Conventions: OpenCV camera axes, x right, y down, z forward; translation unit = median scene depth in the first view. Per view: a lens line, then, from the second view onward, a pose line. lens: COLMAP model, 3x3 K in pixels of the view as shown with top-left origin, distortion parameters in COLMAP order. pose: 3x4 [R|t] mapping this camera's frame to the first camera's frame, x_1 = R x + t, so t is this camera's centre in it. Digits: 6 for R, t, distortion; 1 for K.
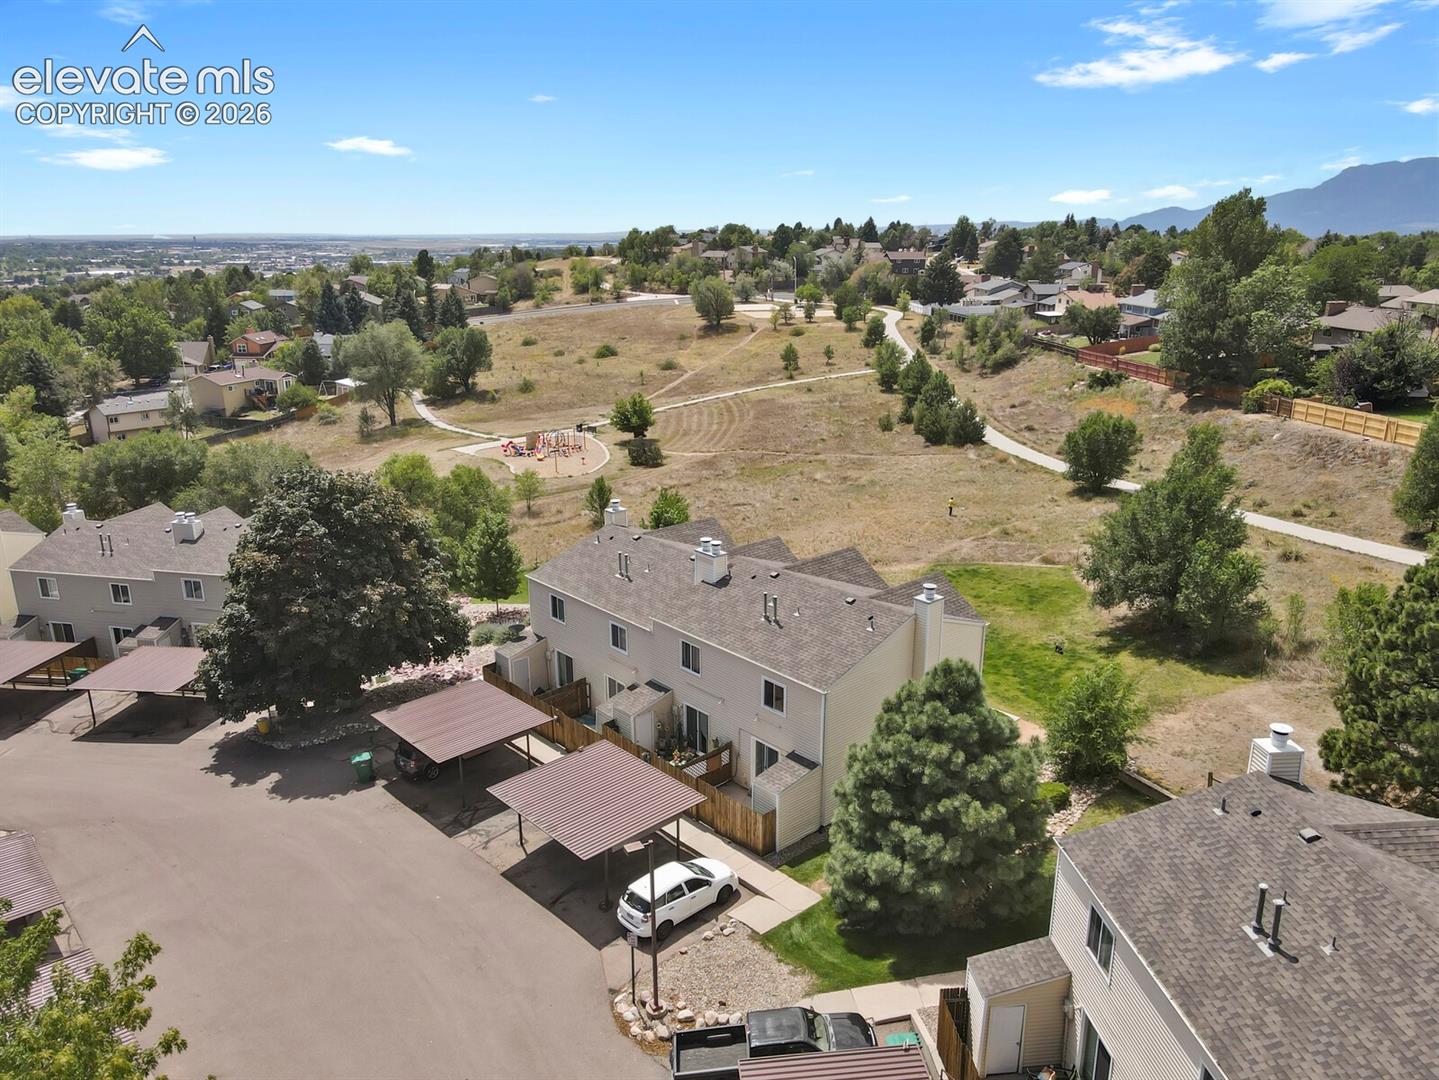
lens RADIAL K [[1047.4, 0, 721.9], [0, 1047.4, 540.2], [0, 0, 1]] dist [0.014481, -0.000469]
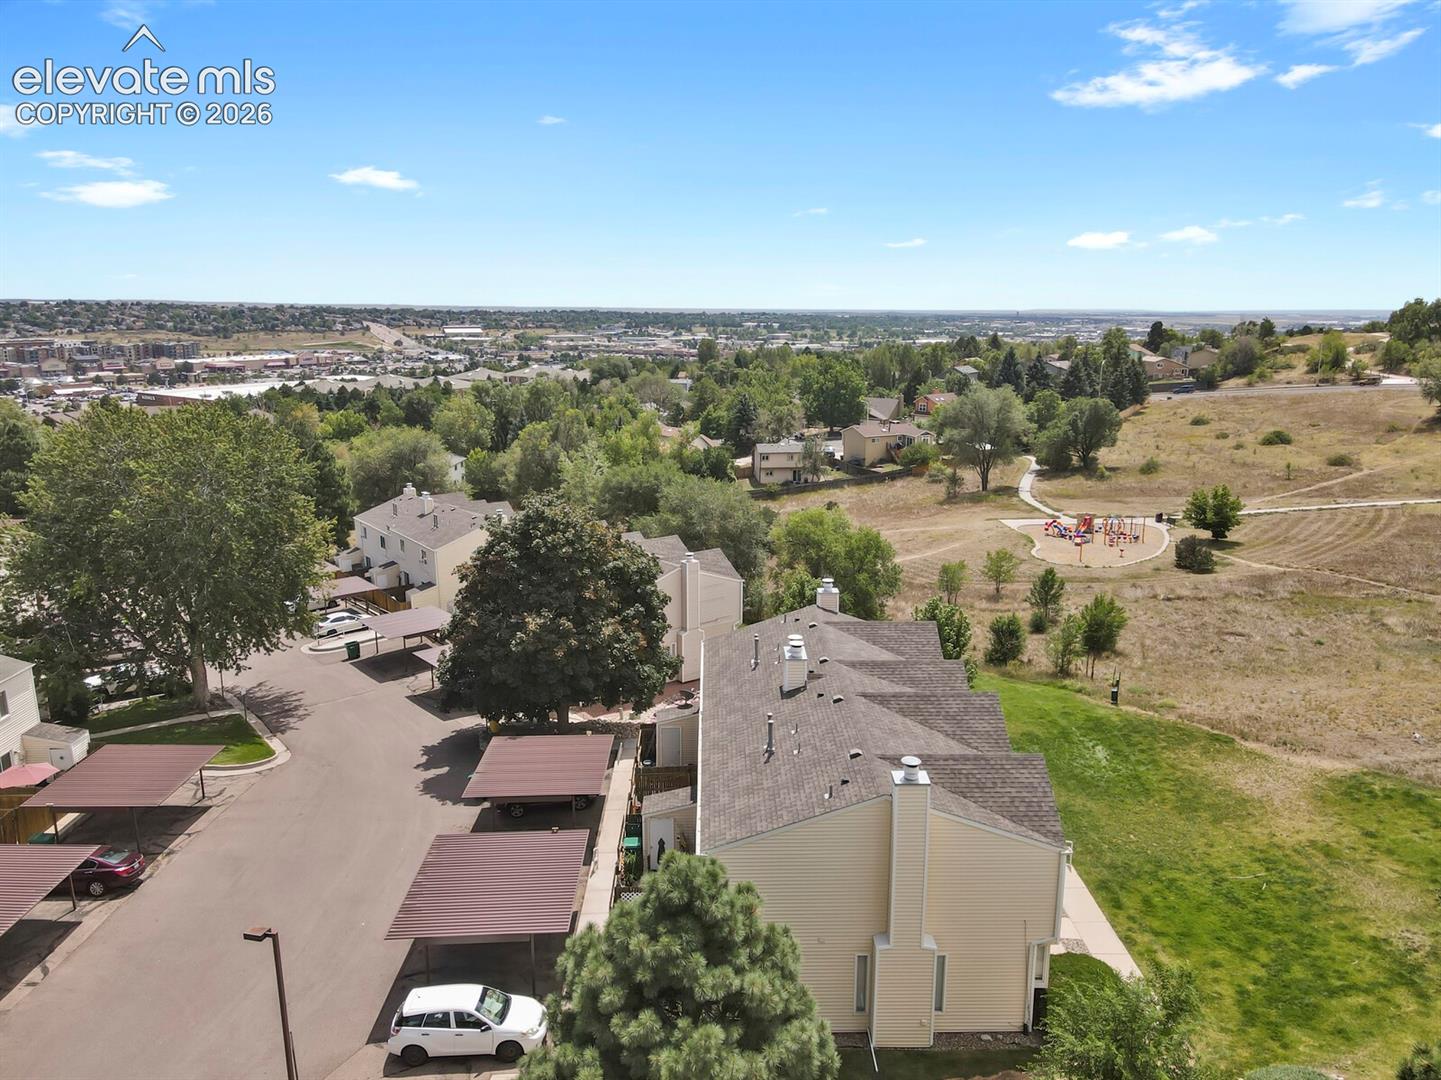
lens RADIAL K [[1048.8, 0, 726.1], [0, 1048.8, 539.0], [0, 0, 1]] dist [0.014481, -0.000469]
pose [[0.760136, 0.148828, -0.632490, 0.160398], [-0.191662, 0.981461, 0.000601, -0.023657], [0.620854, 0.120767, 0.774568, 0.114526]]
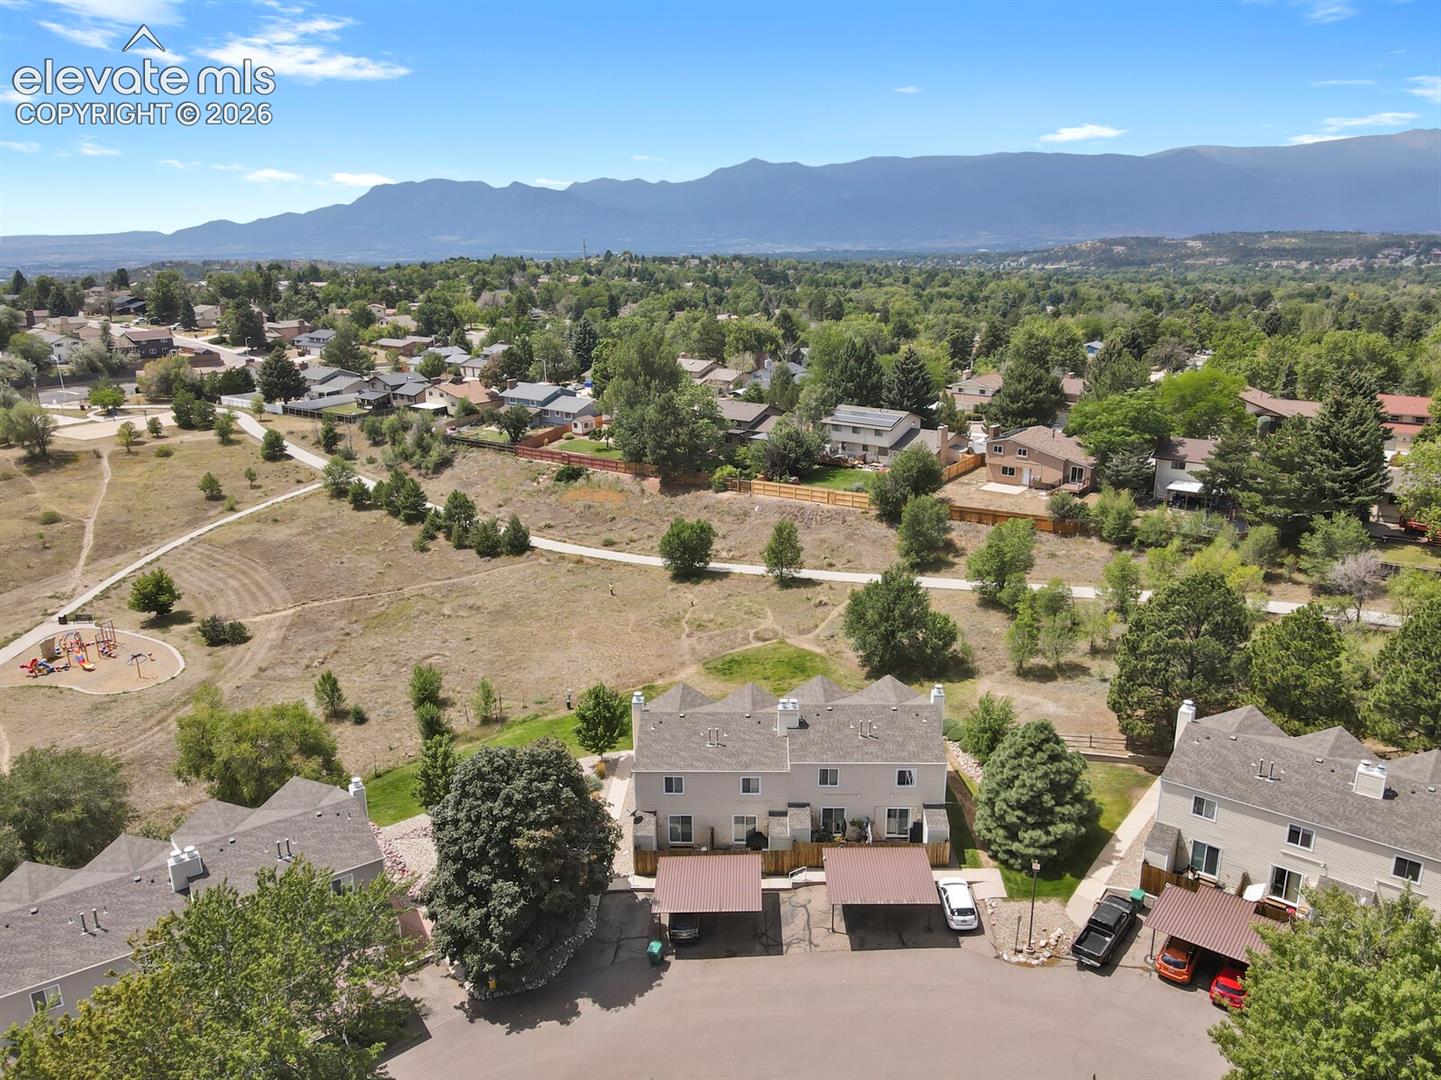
lens RADIAL K [[1048.8, 0, 727.1], [0, 1048.8, 543.6], [0, 0, 1]] dist [0.014481, -0.000469]
pose [[0.688922, -0.212046, 0.693125, -0.378054], [0.220111, 0.972297, 0.078676, -0.125955], [-0.690607, 0.098363, 0.716510, -0.012324]]
